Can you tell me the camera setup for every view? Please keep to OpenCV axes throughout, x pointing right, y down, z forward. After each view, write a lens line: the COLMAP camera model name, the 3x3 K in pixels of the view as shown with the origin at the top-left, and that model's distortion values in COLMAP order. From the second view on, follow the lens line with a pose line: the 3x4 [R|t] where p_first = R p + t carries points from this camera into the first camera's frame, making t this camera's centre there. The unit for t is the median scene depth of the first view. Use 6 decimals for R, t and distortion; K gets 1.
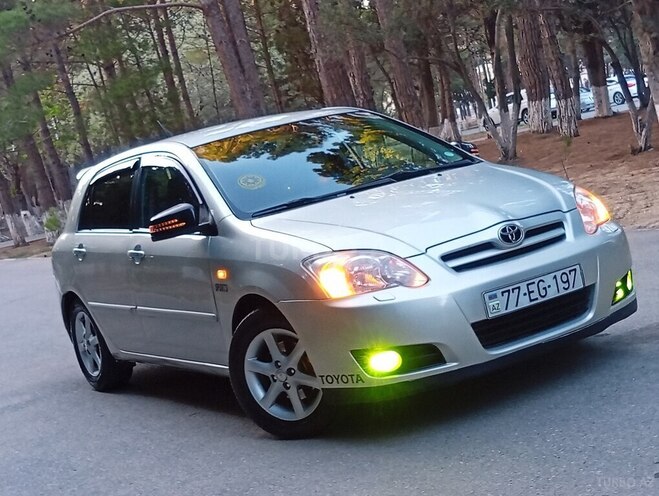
lens RADIAL K [[1187.6, 0, 329.5], [0, 1187.6, 248.0], [0, 0, 1]] dist [0.093694, 0.001627]
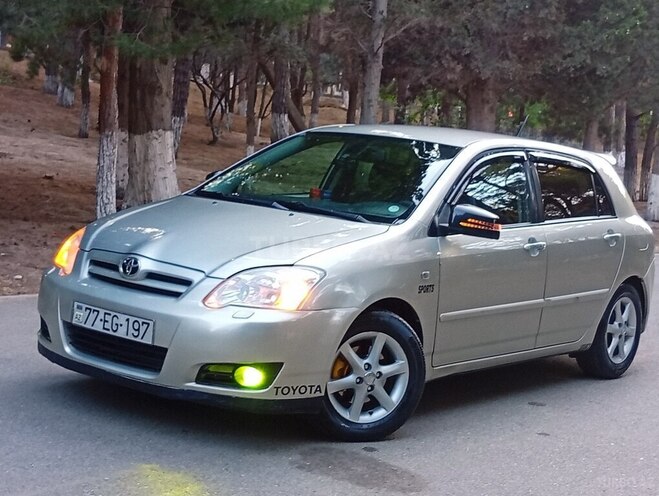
lens RADIAL K [[1187.6, 0, 329.5], [0, 1187.6, 248.0], [0, 0, 1]] dist [0.093694, 0.001627]
pose [[0.337212, 0.339107, -0.878233, 1.106618], [-0.256015, 0.930748, 0.261083, -0.339522], [0.905949, 0.136801, 0.400676, 0.719334]]
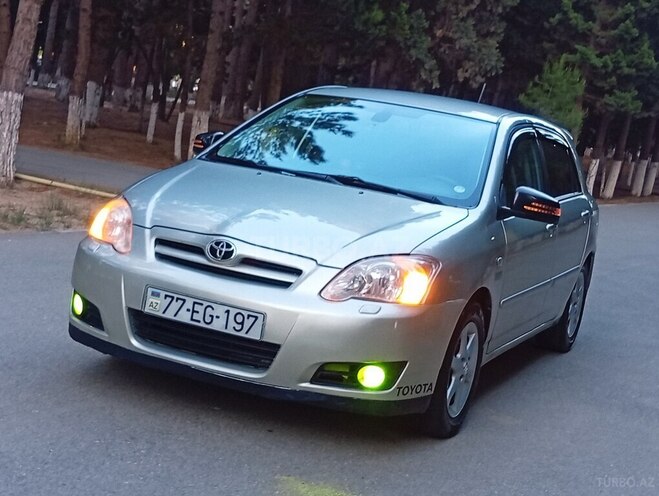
lens RADIAL K [[1187.6, 0, 329.5], [0, 1187.6, 248.0], [0, 0, 1]] dist [0.093694, 0.001627]
pose [[0.548540, 0.400182, -0.734138, 0.865090], [-0.350865, 0.907148, 0.232329, -0.254583], [0.758946, 0.130141, 0.638016, 0.457568]]
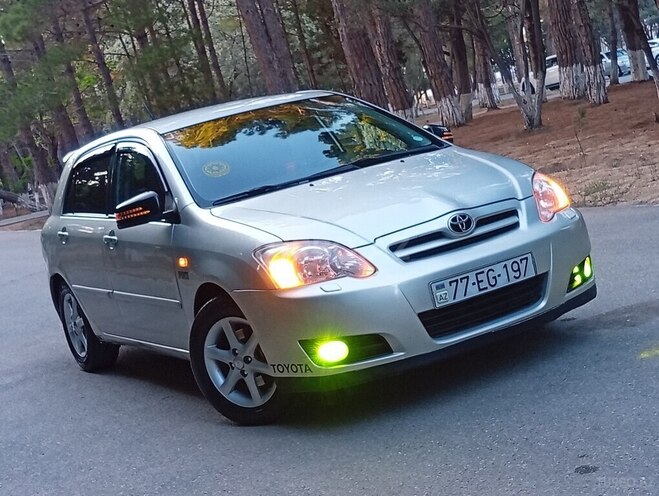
lens RADIAL K [[1187.6, 0, 329.5], [0, 1187.6, 248.0], [0, 0, 1]] dist [0.093694, 0.001627]
pose [[0.999244, -0.004325, -0.038637, 0.078380], [0.005477, 0.999543, 0.029740, -0.020865], [0.038491, -0.029929, 0.998811, -0.004748]]
